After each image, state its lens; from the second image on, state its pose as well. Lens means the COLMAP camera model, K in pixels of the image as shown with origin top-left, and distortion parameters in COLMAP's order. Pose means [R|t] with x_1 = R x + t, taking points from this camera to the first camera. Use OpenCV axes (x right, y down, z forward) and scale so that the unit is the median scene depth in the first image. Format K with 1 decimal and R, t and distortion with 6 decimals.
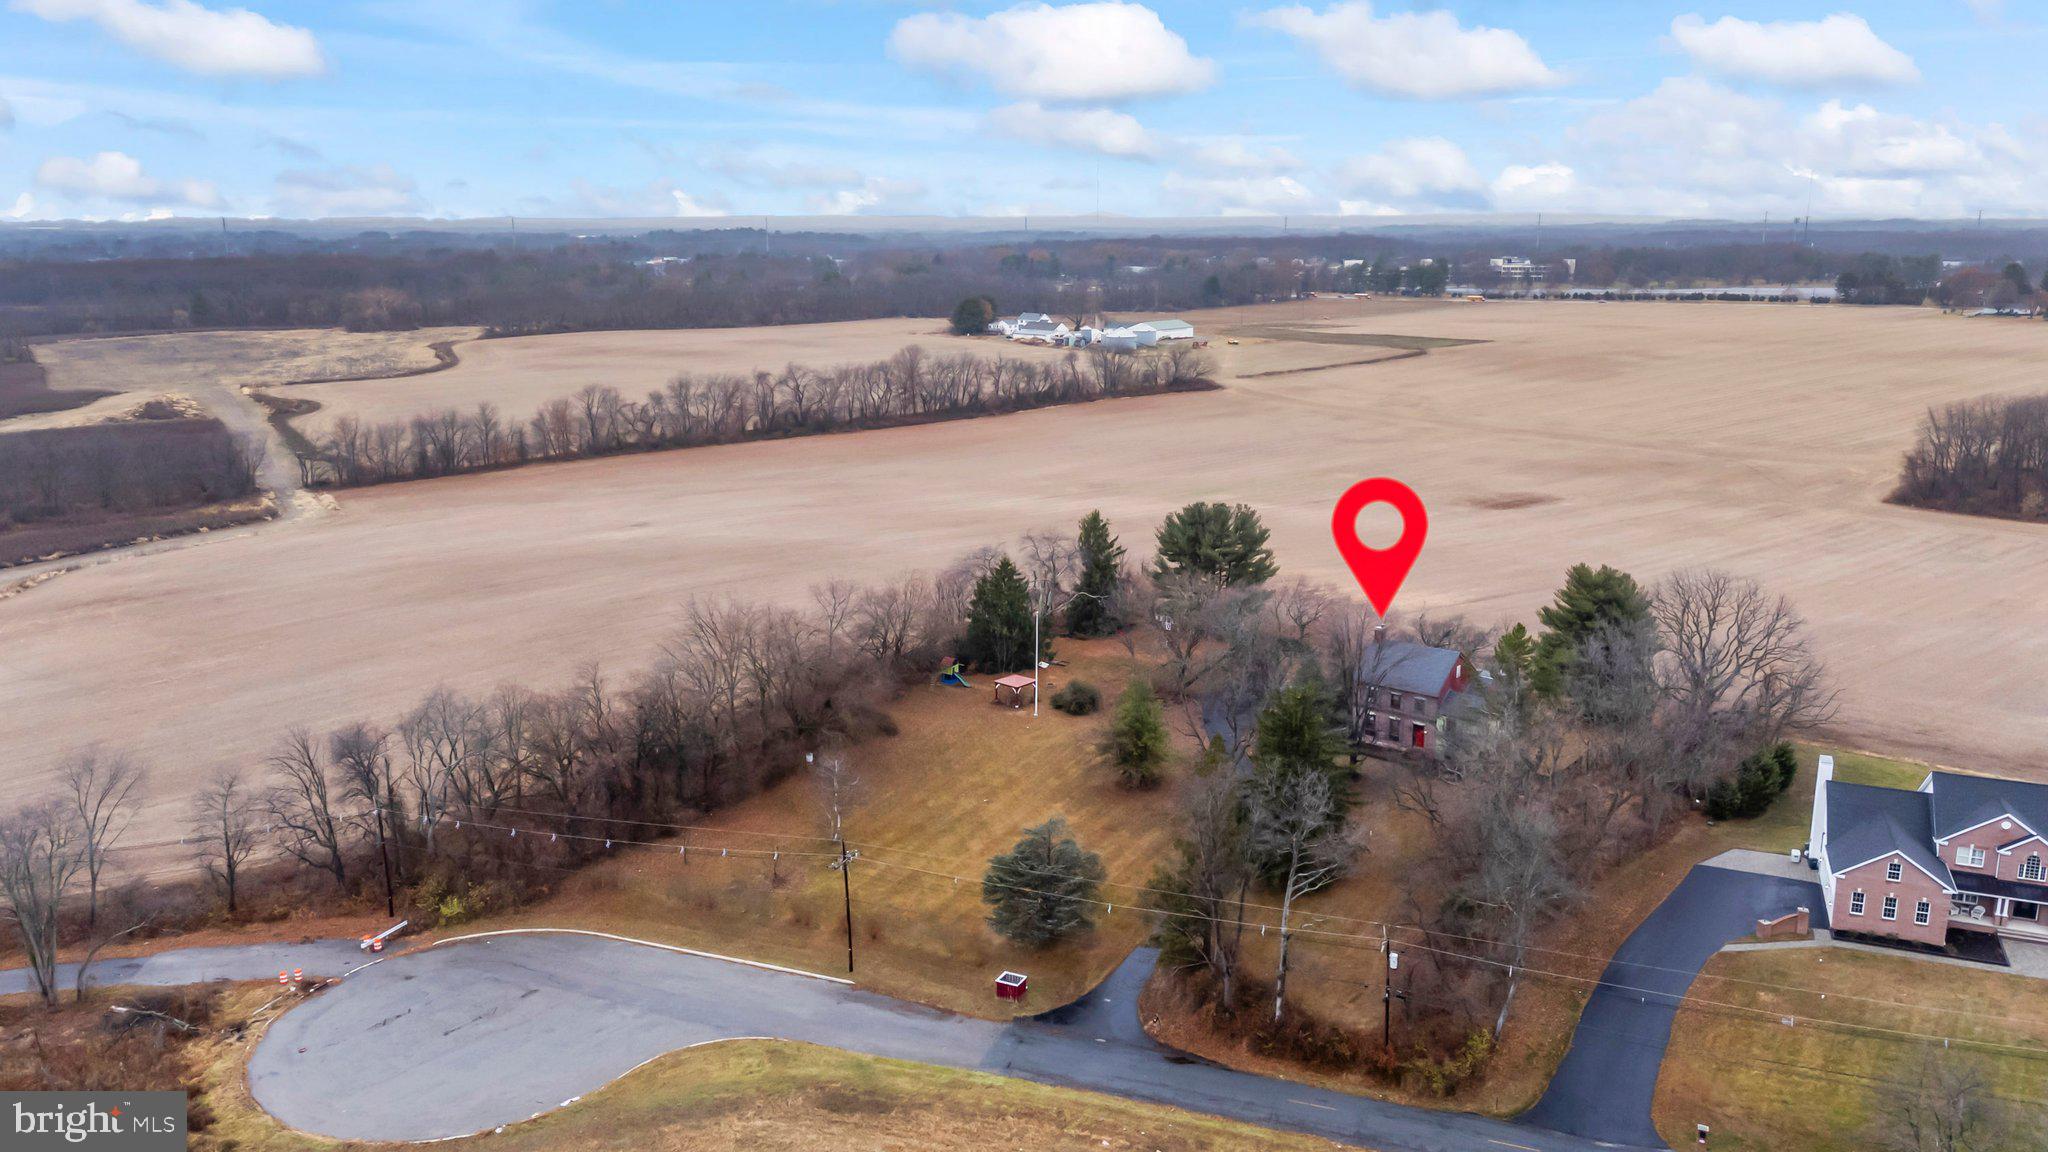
lens RADIAL K [[1554.3, 0, 1020.1], [0, 1554.3, 581.8], [0, 0, 1]] dist [0.115173, -0.148684]
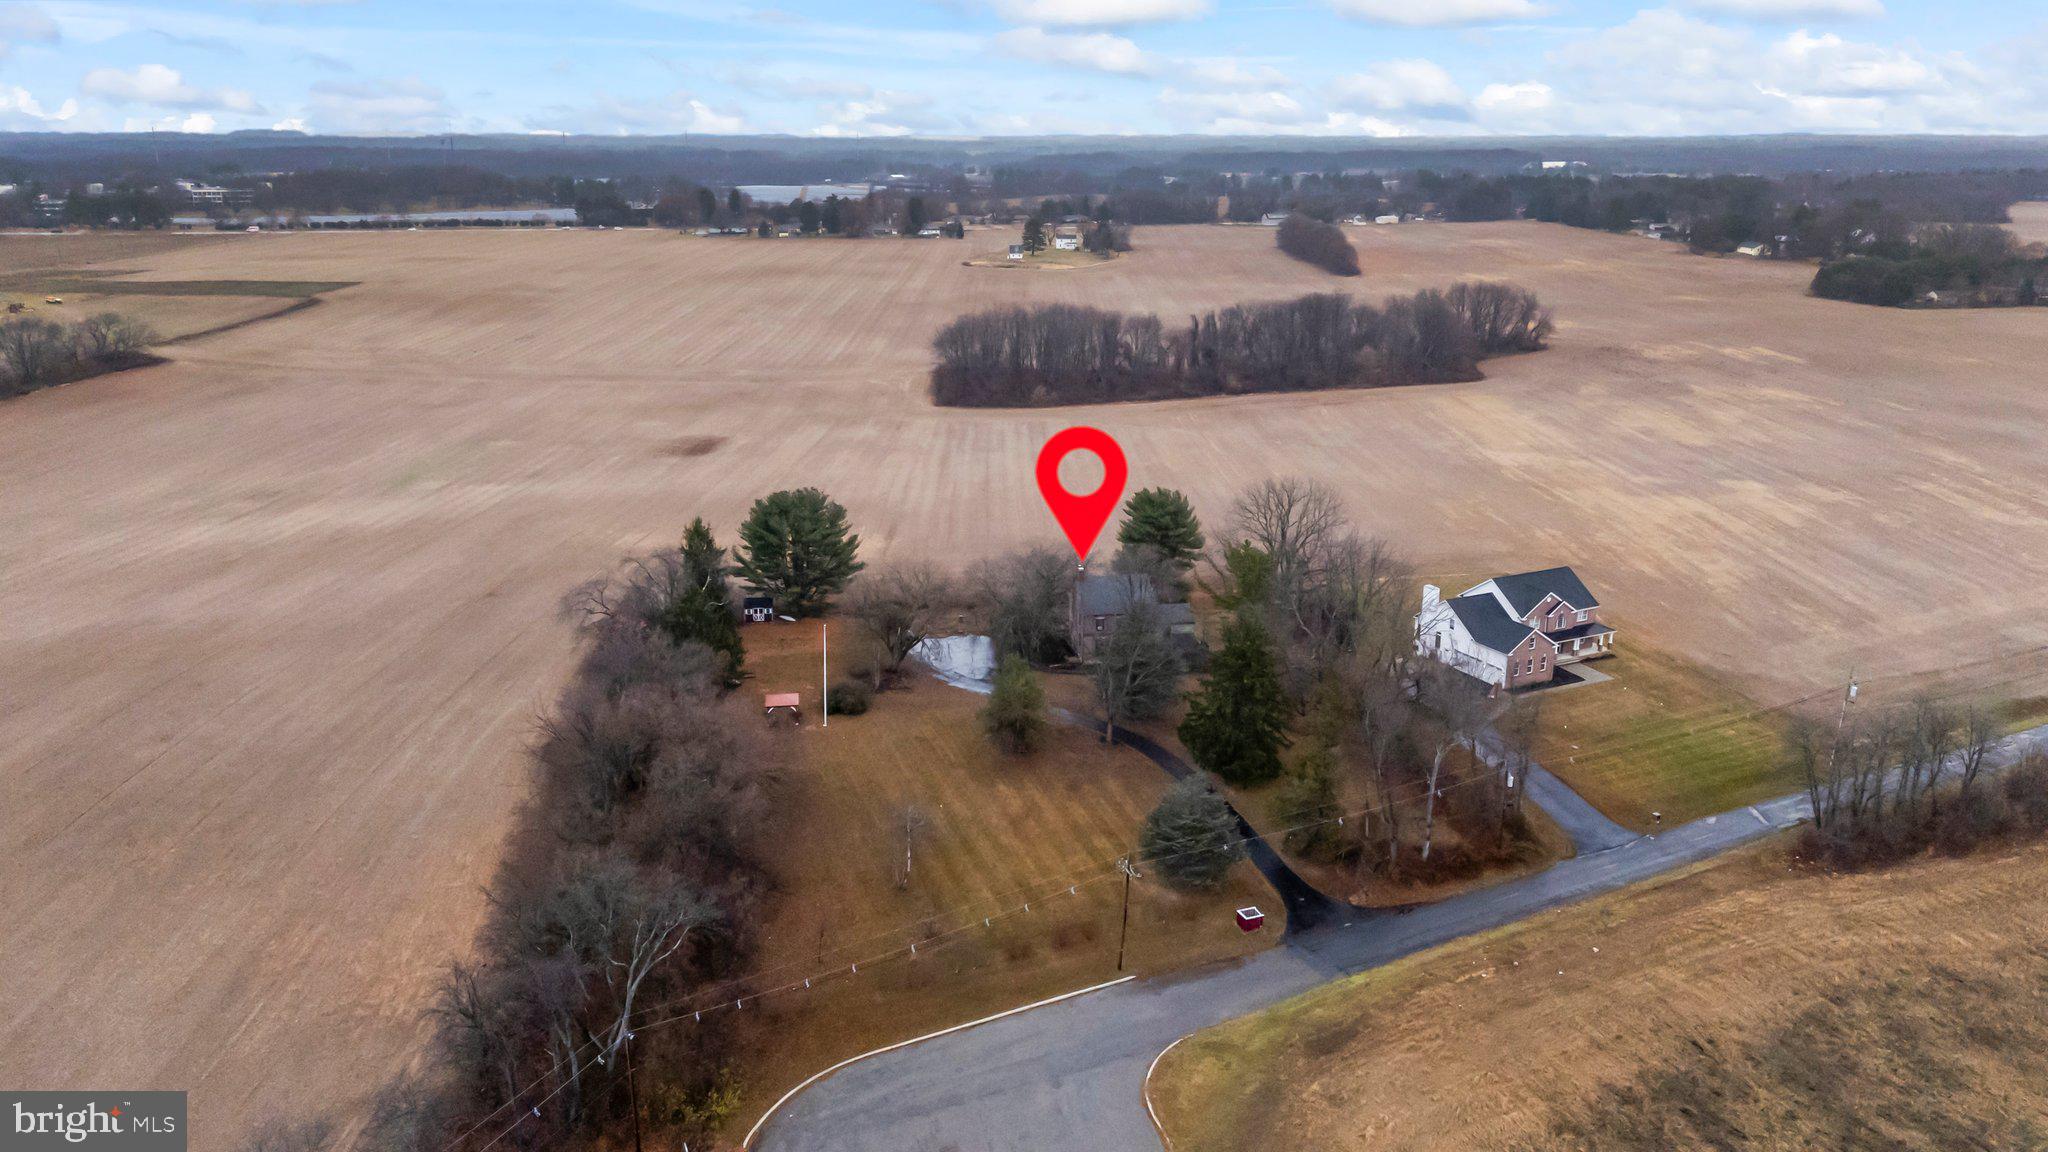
lens RADIAL K [[1537.6, 0, 1026.2], [0, 1537.6, 575.1], [0, 0, 1]] dist [0.102022, -0.110265]
pose [[0.641047, -0.208881, 0.738531, -0.551926], [0.167580, 0.977129, 0.130905, -0.104904], [-0.748983, 0.039847, 0.661390, 0.209332]]
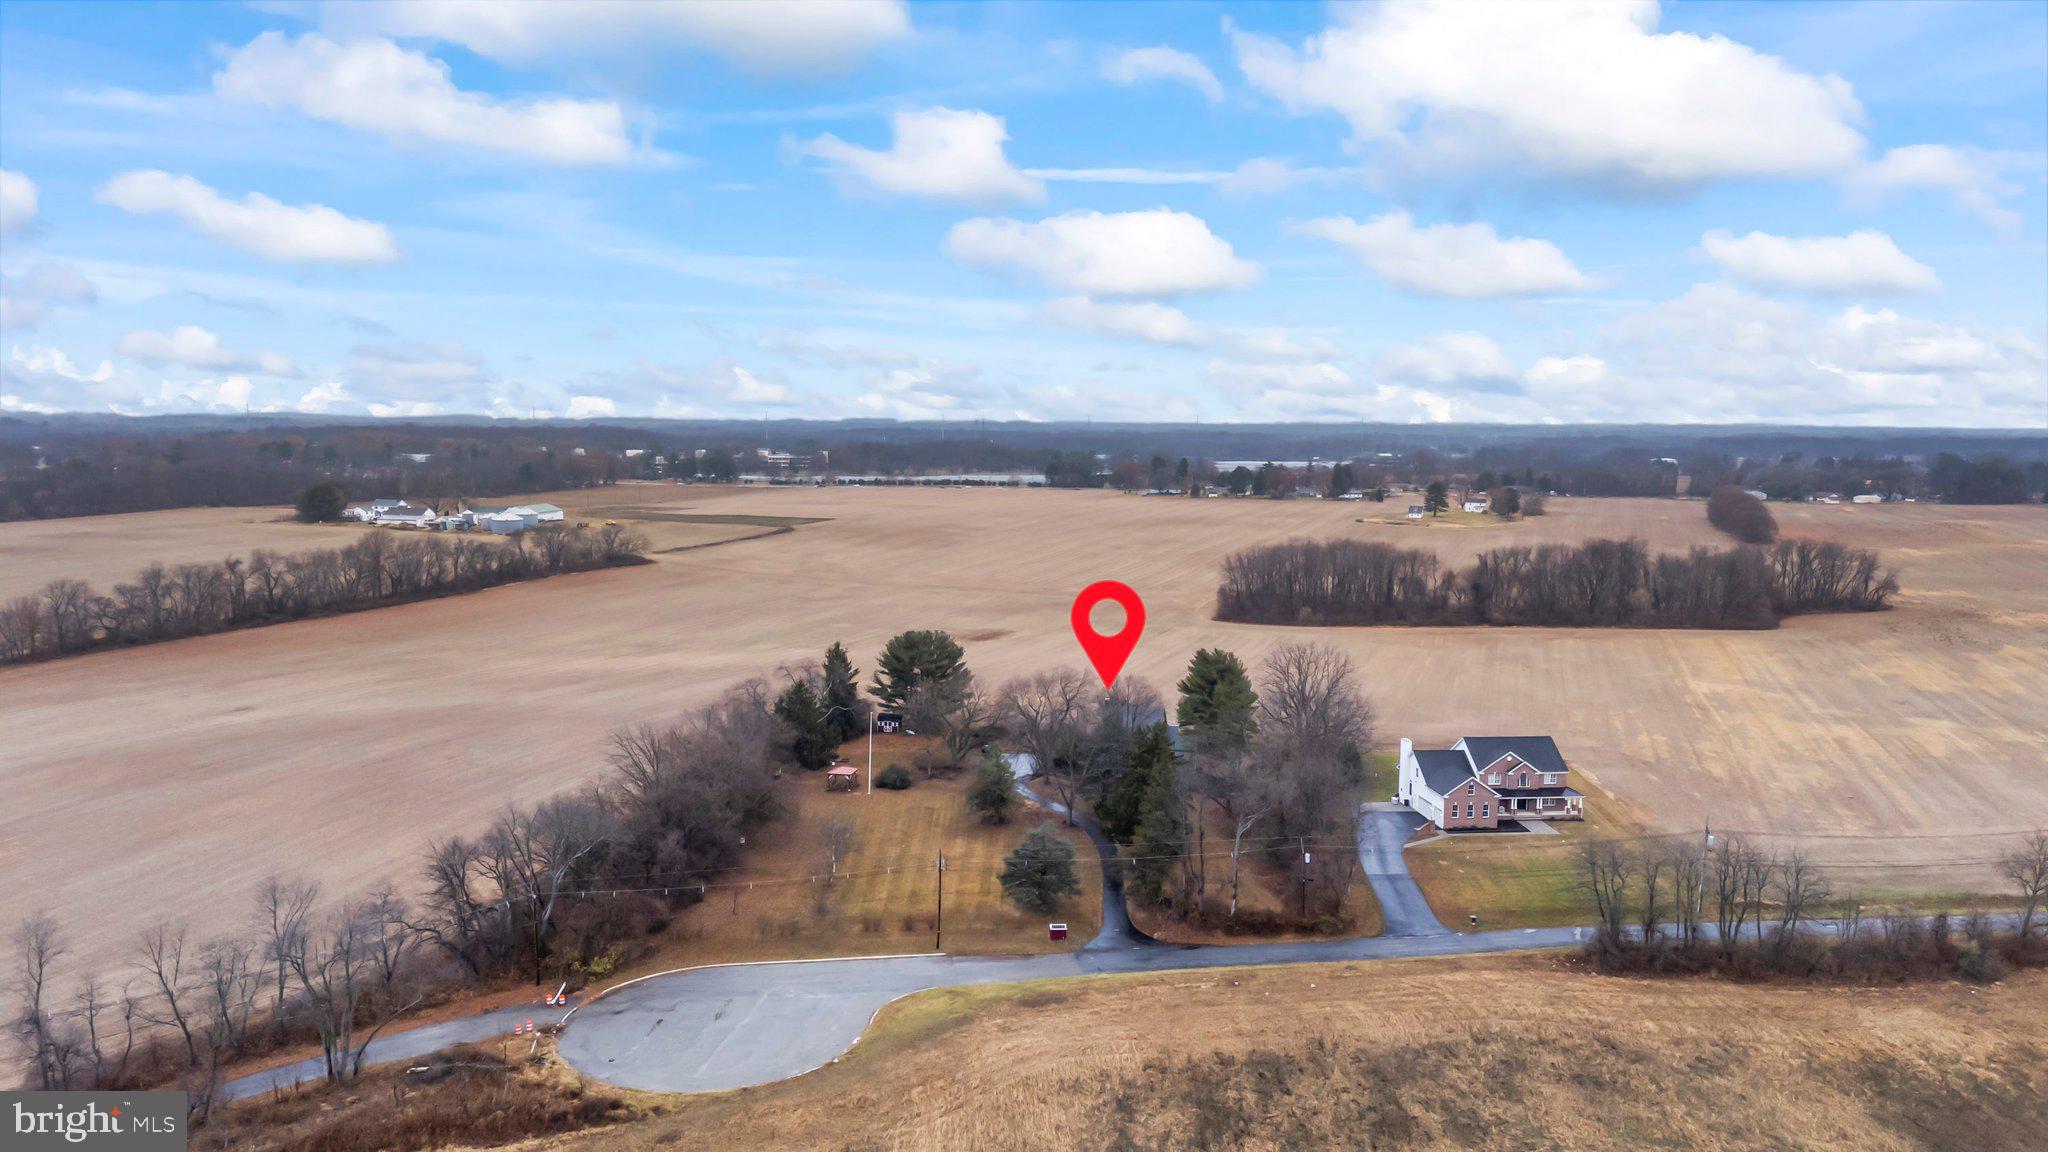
lens RADIAL K [[1522.8, 0, 1027.3], [0, 1522.8, 573.4], [0, 0, 1]] dist [0.119925, -0.173397]
pose [[0.866362, -0.040265, 0.497791, -0.447297], [0.100215, 0.990487, -0.094297, 0.032855], [-0.489259, 0.131581, 0.862155, -0.172848]]
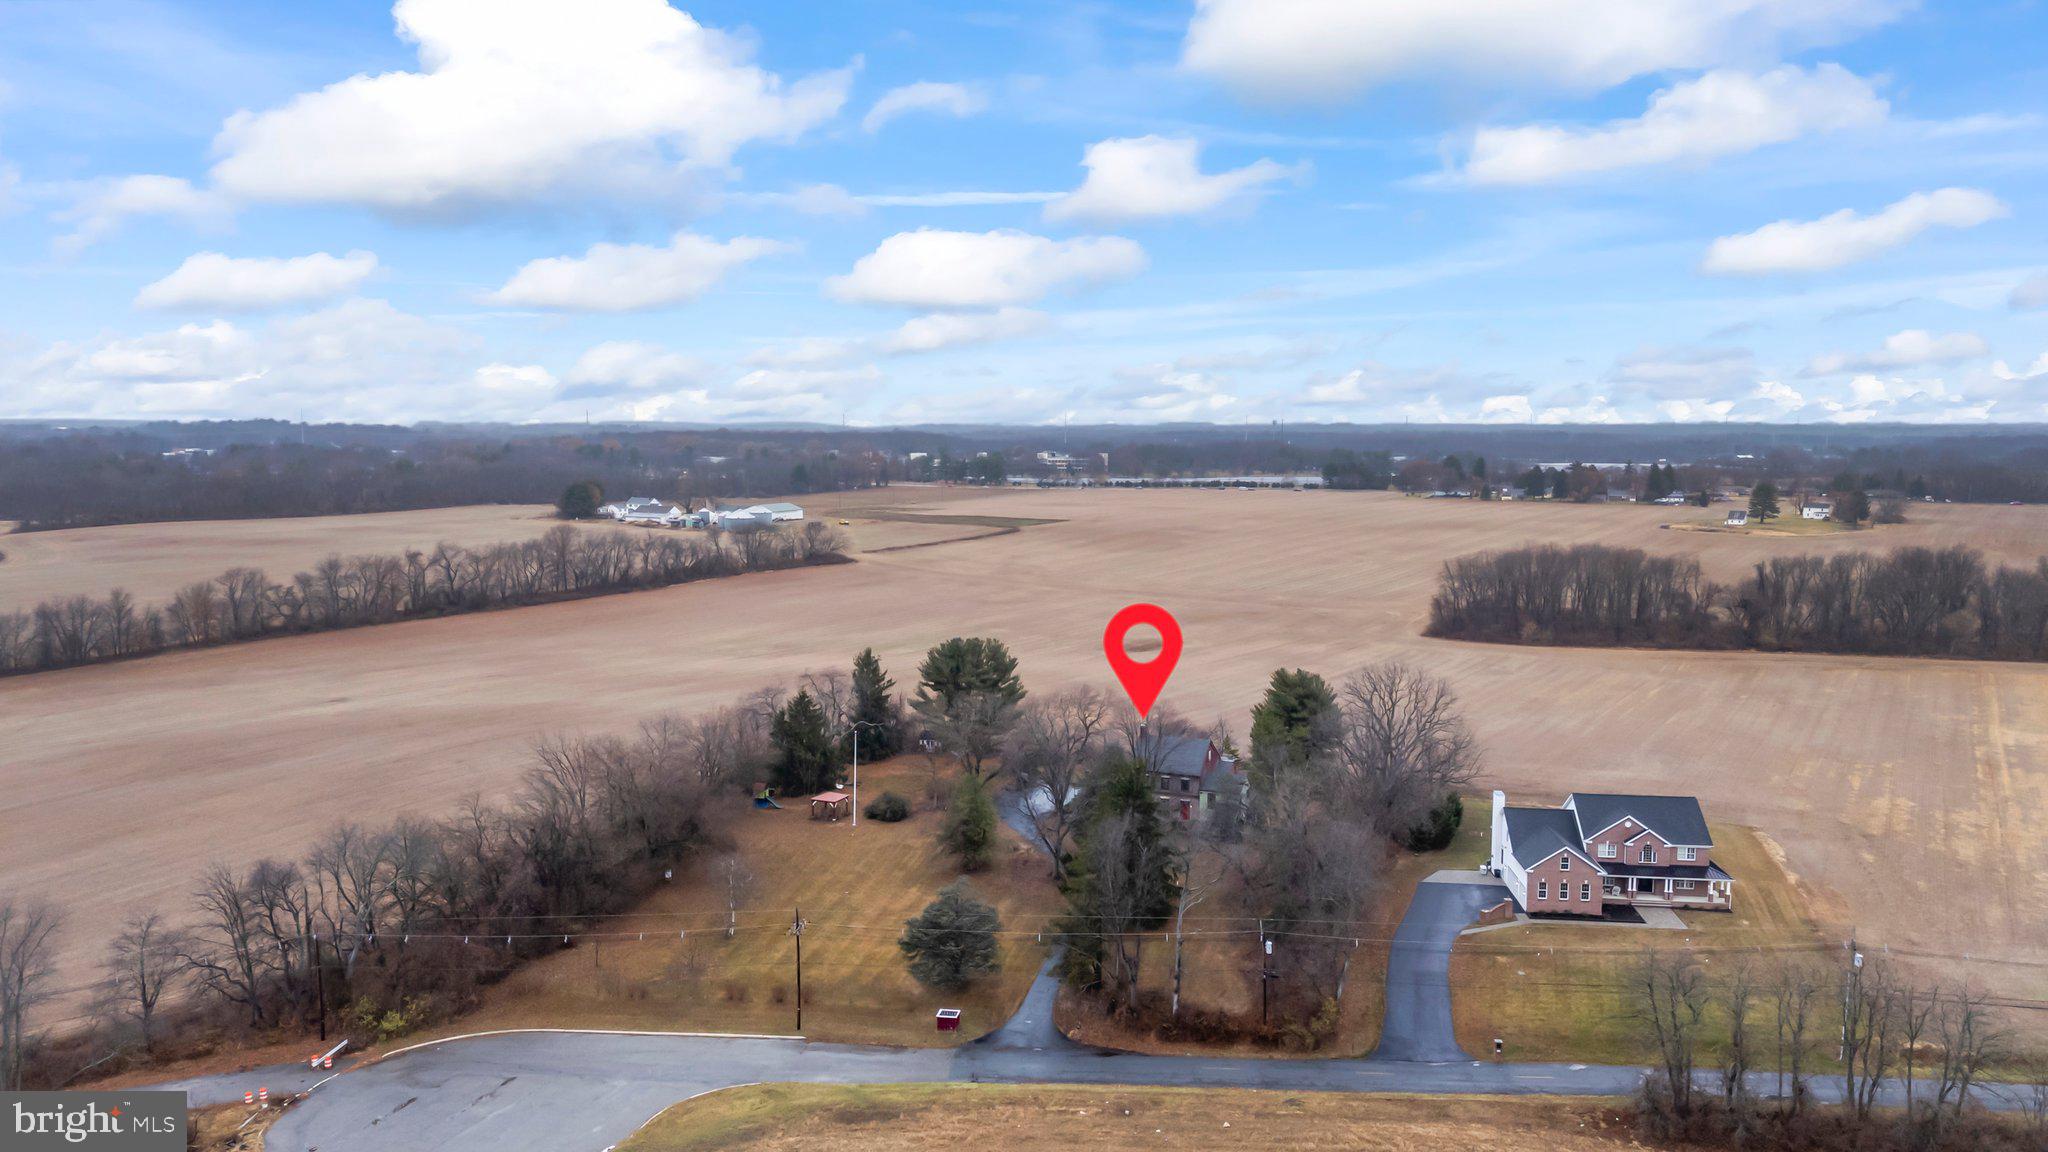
lens RADIAL K [[1534.6, 0, 1024.3], [0, 1534.6, 558.5], [0, 0, 1]] dist [0.081481, -0.074901]
pose [[0.955415, -0.020489, 0.294554, -0.173692], [0.060210, 0.990148, -0.126422, 0.038065], [-0.289061, 0.138520, 0.947236, -0.105435]]
